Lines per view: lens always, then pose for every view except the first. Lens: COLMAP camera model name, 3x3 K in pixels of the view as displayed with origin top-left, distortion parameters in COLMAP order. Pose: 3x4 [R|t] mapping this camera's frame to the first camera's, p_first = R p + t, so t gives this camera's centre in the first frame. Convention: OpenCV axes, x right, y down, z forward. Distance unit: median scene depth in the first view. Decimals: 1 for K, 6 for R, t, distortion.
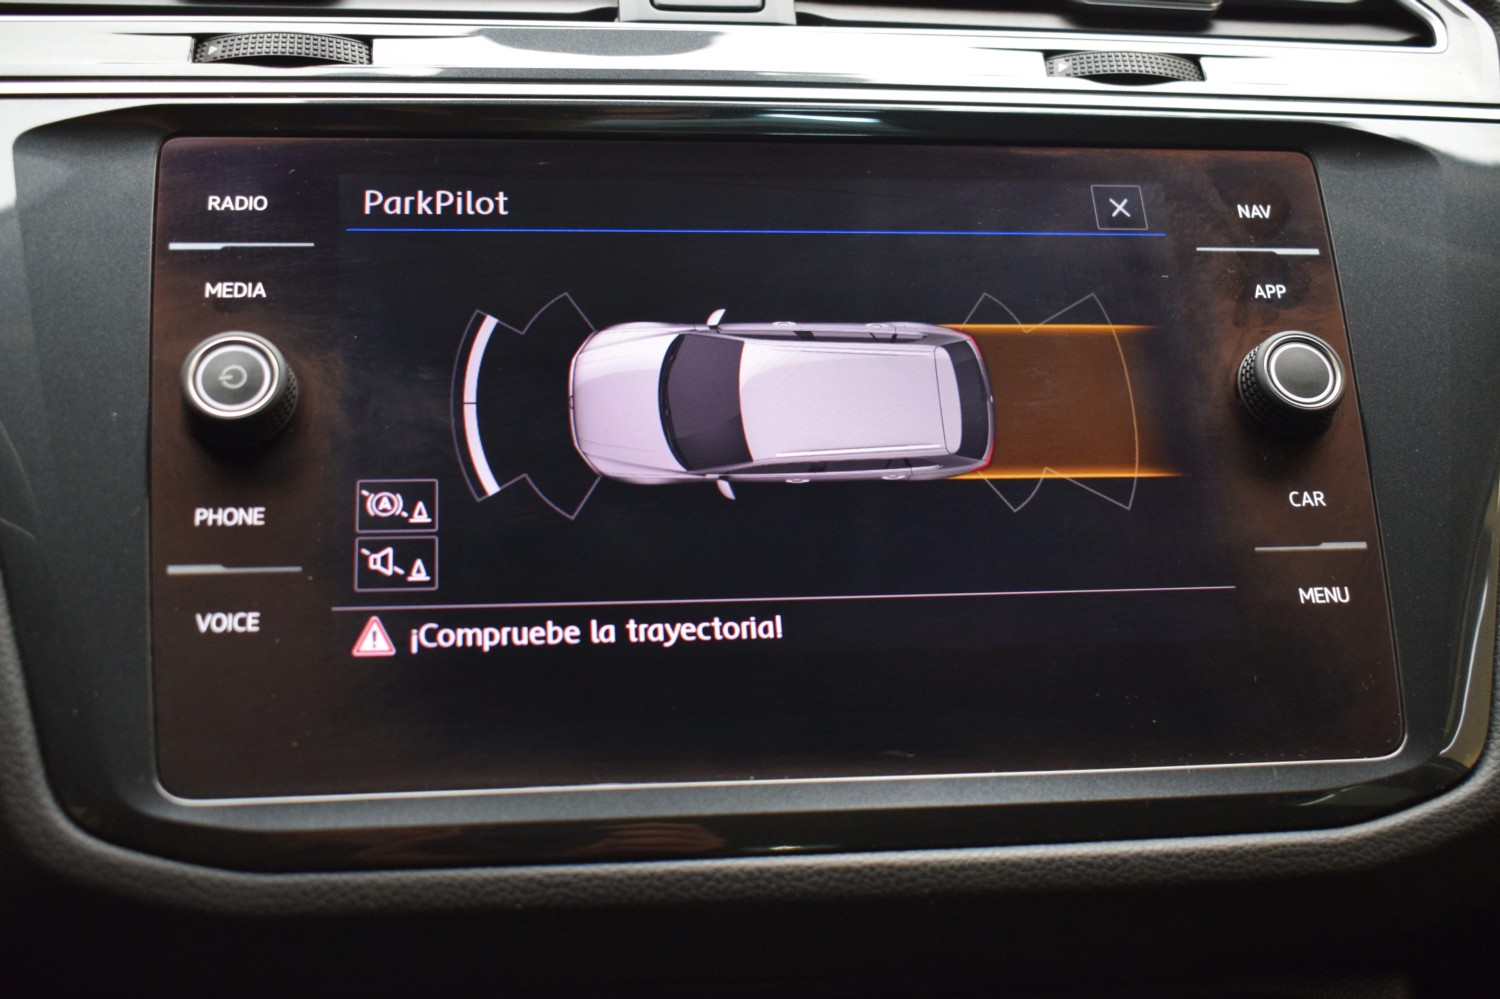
lens RADIAL K [[1657.1, 0, 750.0], [0, 1657.1, 499.5], [0, 0, 1]] dist [-0.068144, -0.004637]
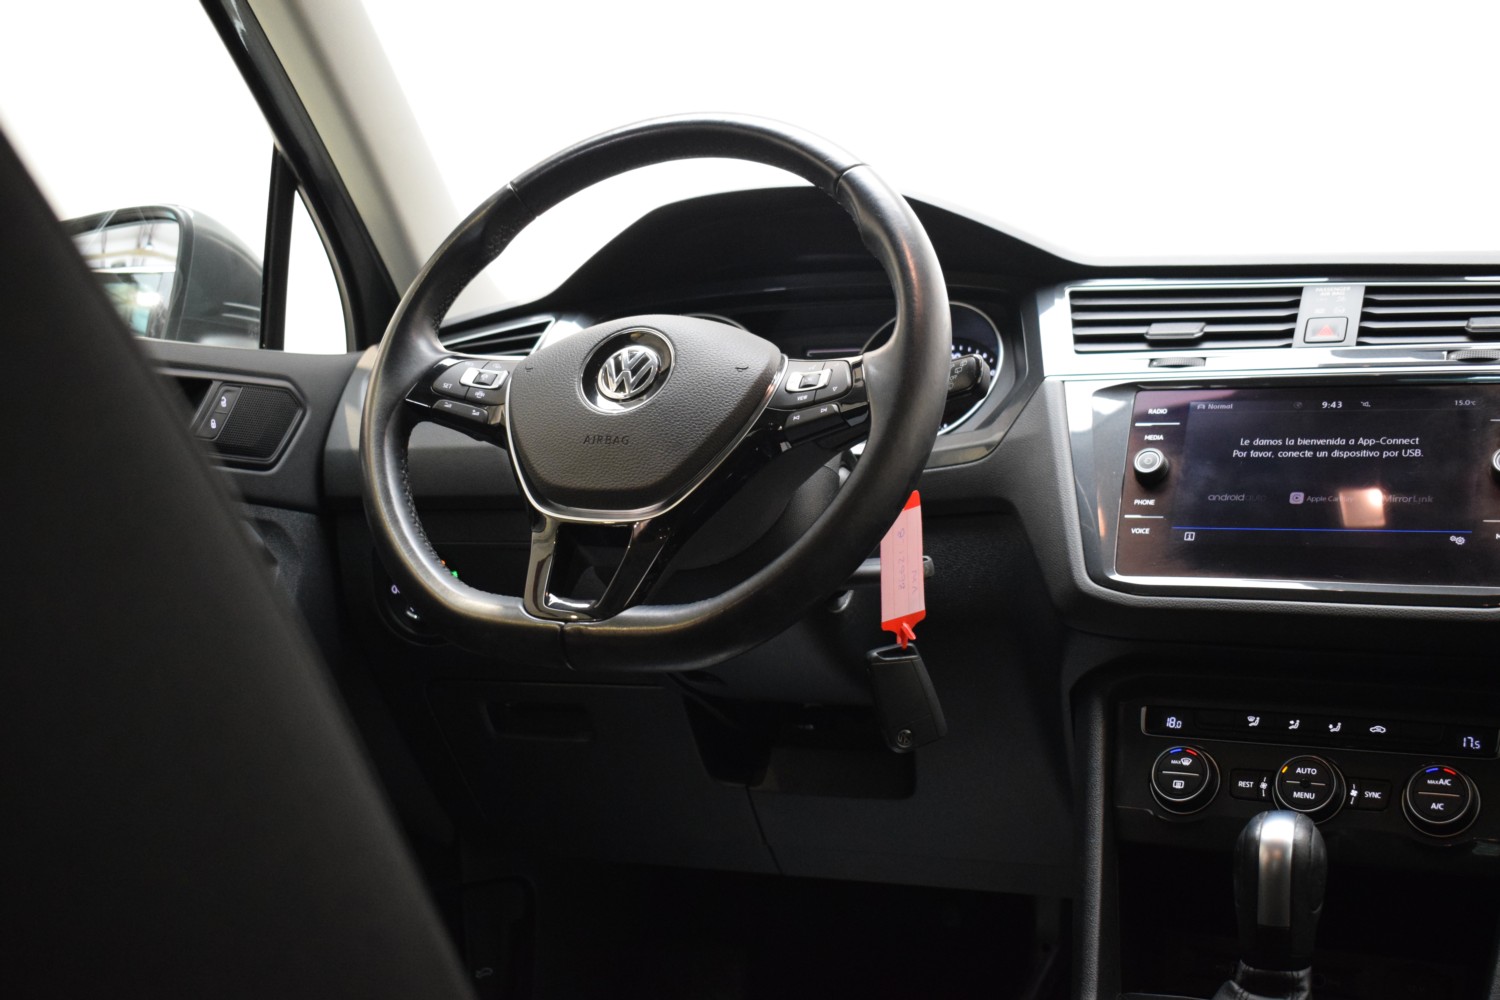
lens RADIAL K [[1812.9, 0, 750.0], [0, 1812.9, 500.0], [0, 0, 1]] dist [-0.061142, 0.013370]
pose [[0.806864, -0.004741, -0.590718, 1.124277], [-0.102046, 0.983817, -0.147280, 0.587866], [0.581857, 0.179115, 0.793323, -2.213764]]
